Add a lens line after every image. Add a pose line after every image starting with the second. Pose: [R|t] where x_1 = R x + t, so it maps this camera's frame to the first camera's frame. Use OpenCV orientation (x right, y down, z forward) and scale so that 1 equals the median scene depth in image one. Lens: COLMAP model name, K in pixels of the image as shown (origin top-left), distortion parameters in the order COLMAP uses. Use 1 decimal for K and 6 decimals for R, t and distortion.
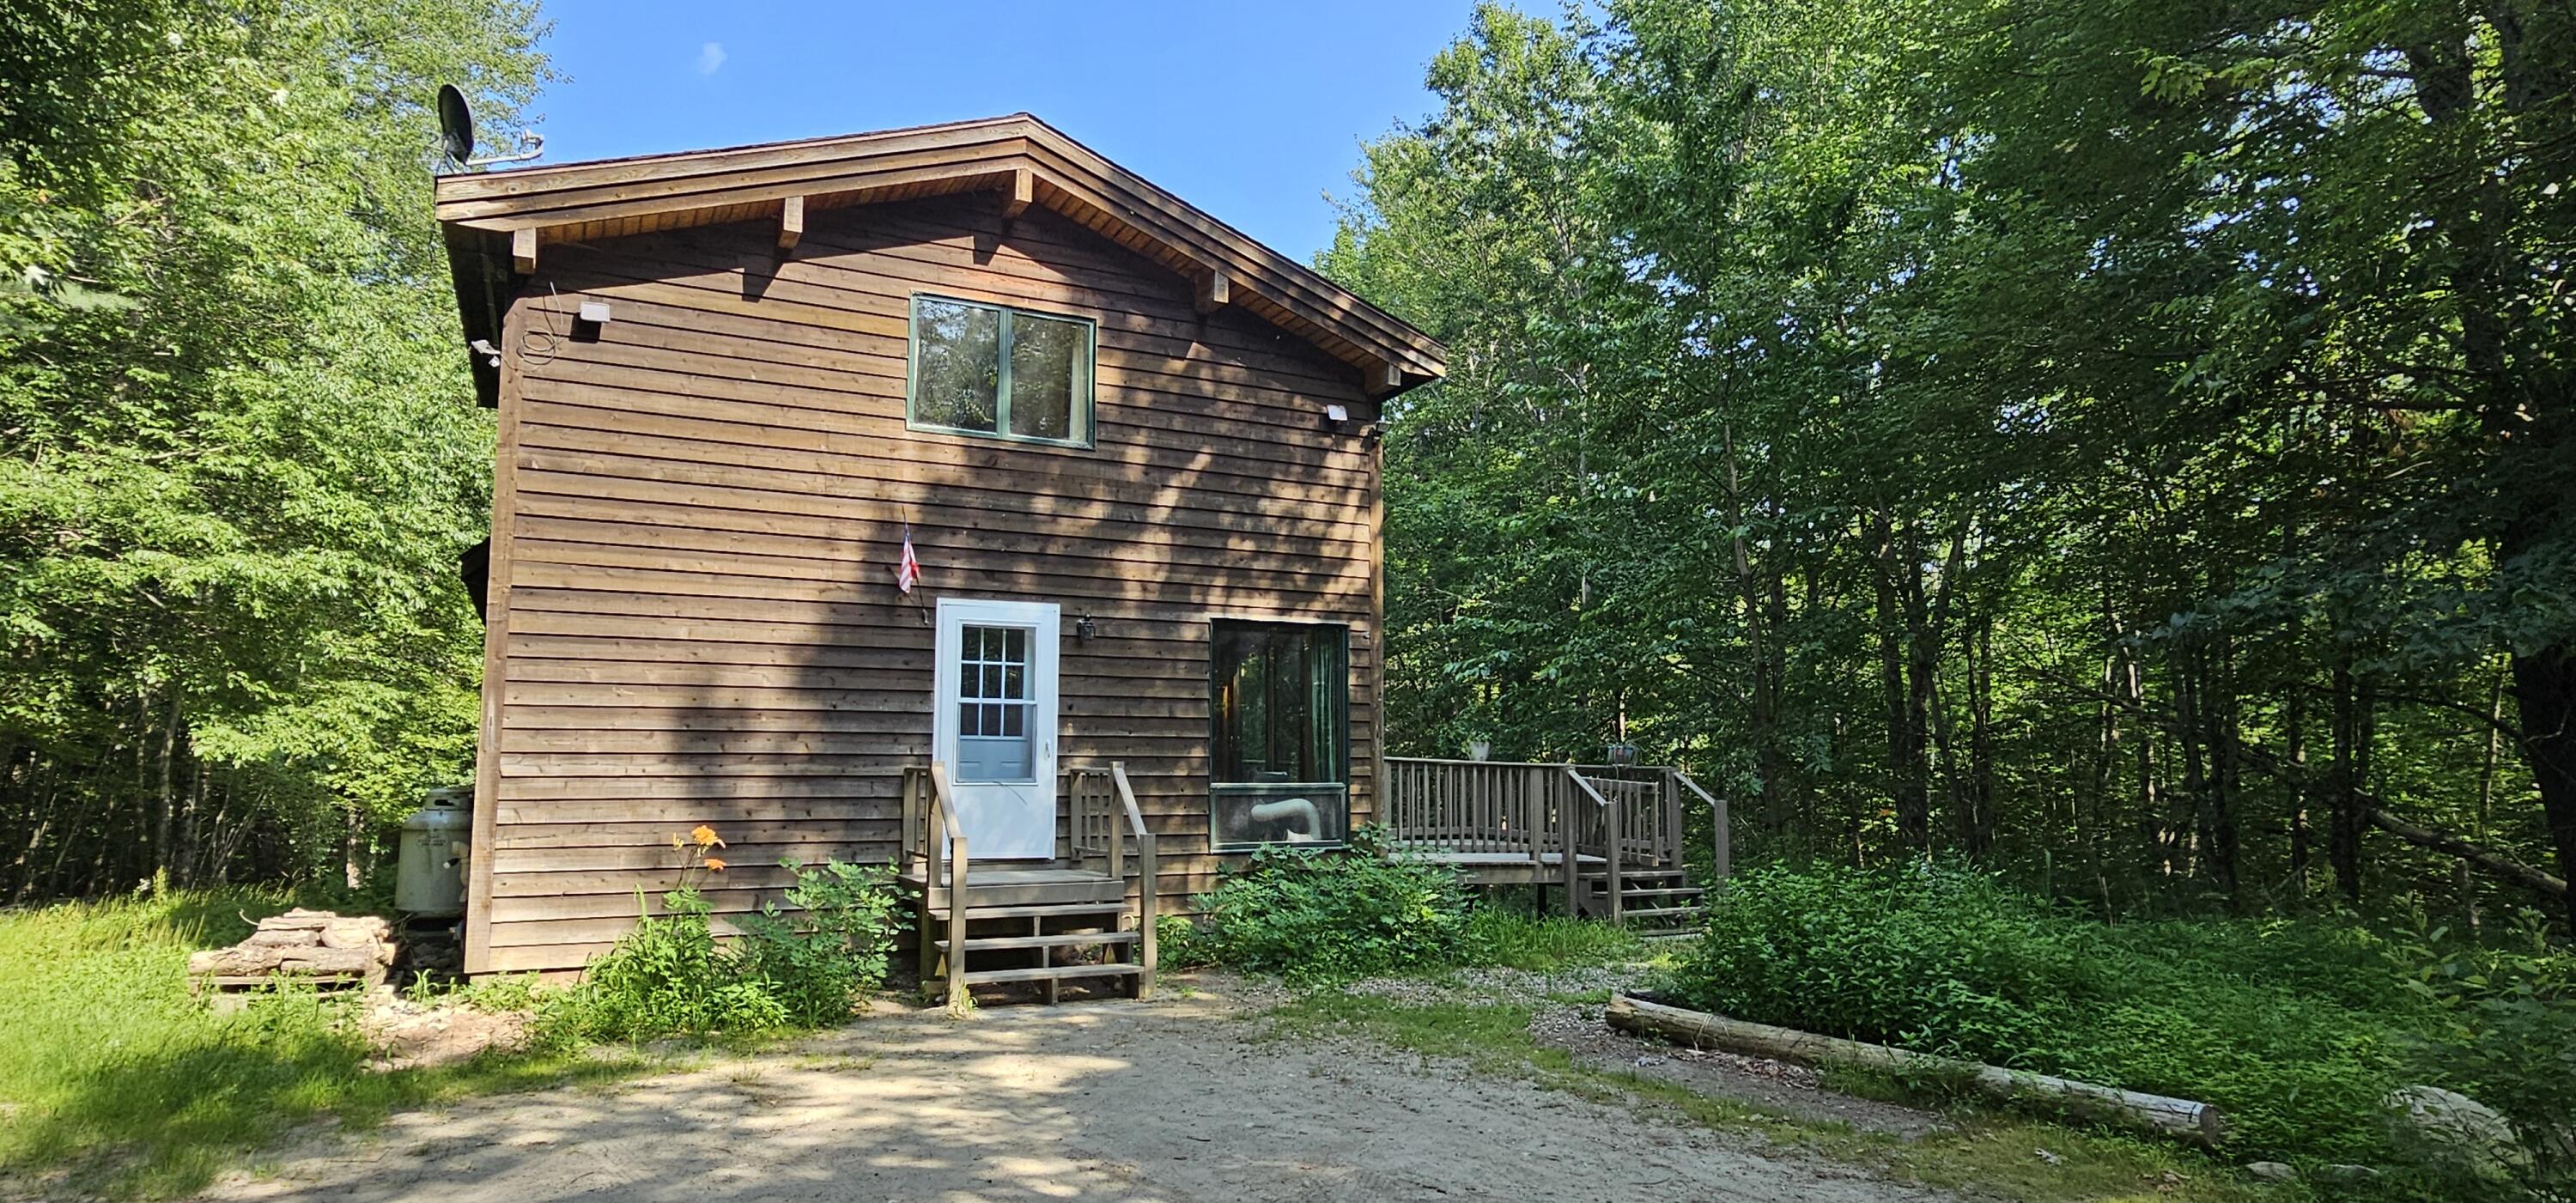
lens RADIAL K [[1056.3, 0, 1286.5], [0, 1056.3, 622.3], [0, 0, 1]] dist [0.001384, -0.000326]
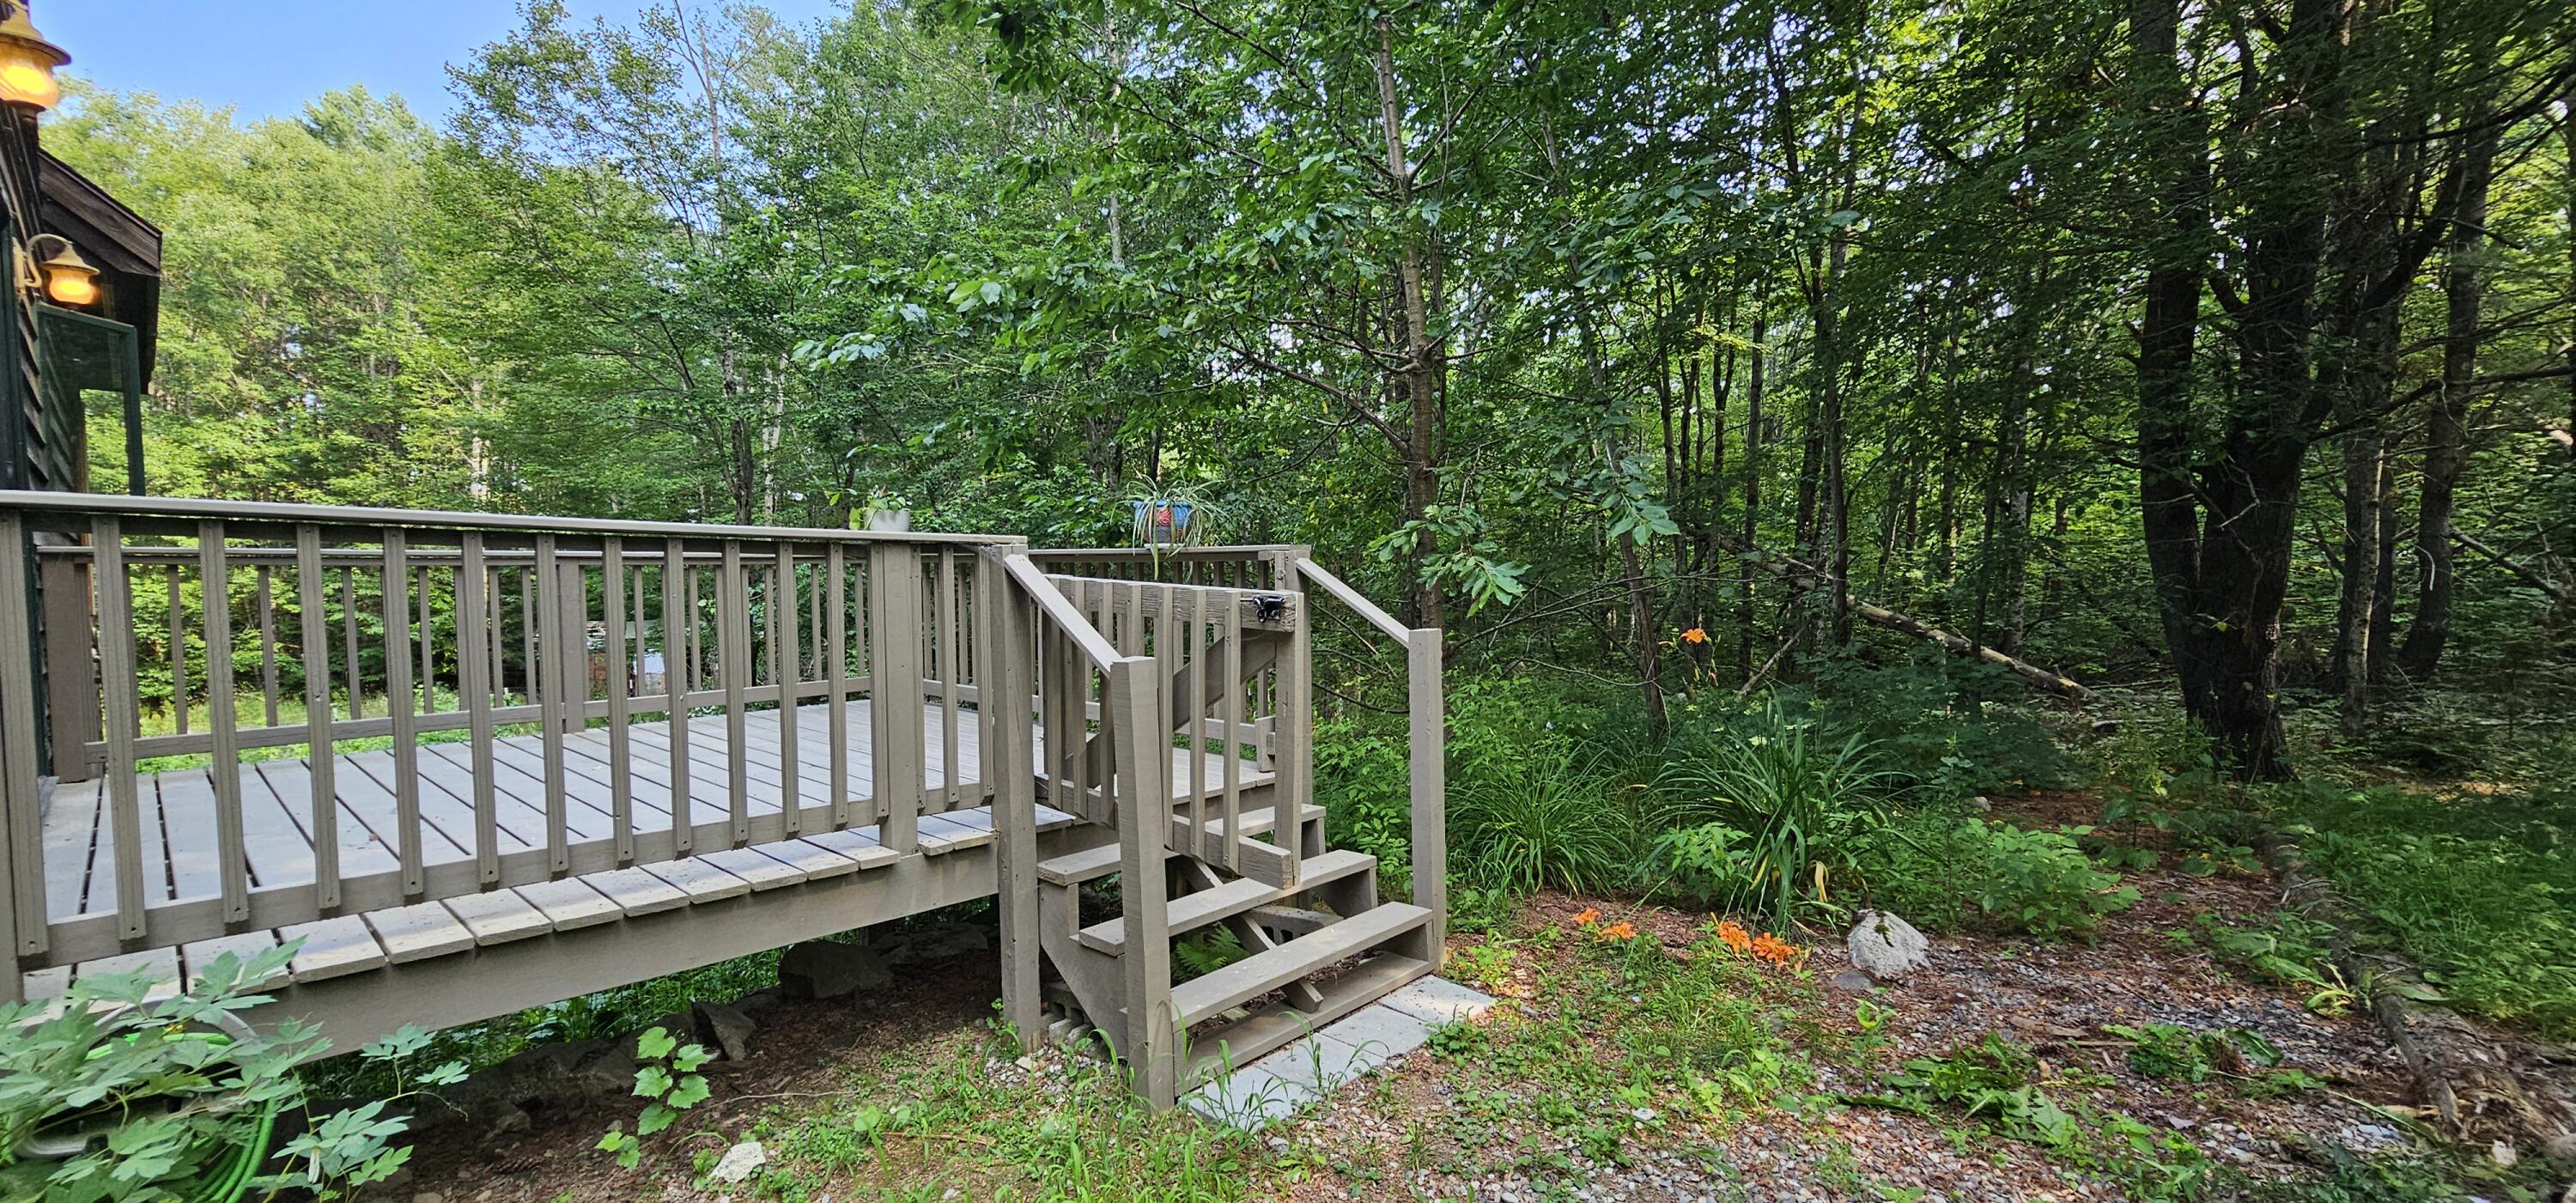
lens RADIAL K [[1056.3, 0, 1291.6], [0, 1056.3, 607.5], [0, 0, 1]] dist [0.001384, -0.000326]
pose [[0.907726, -0.032800, 0.418280, 0.213259], [-0.038847, 0.986087, 0.161629, 0.102600], [-0.417762, -0.162964, 0.893822, 0.689713]]
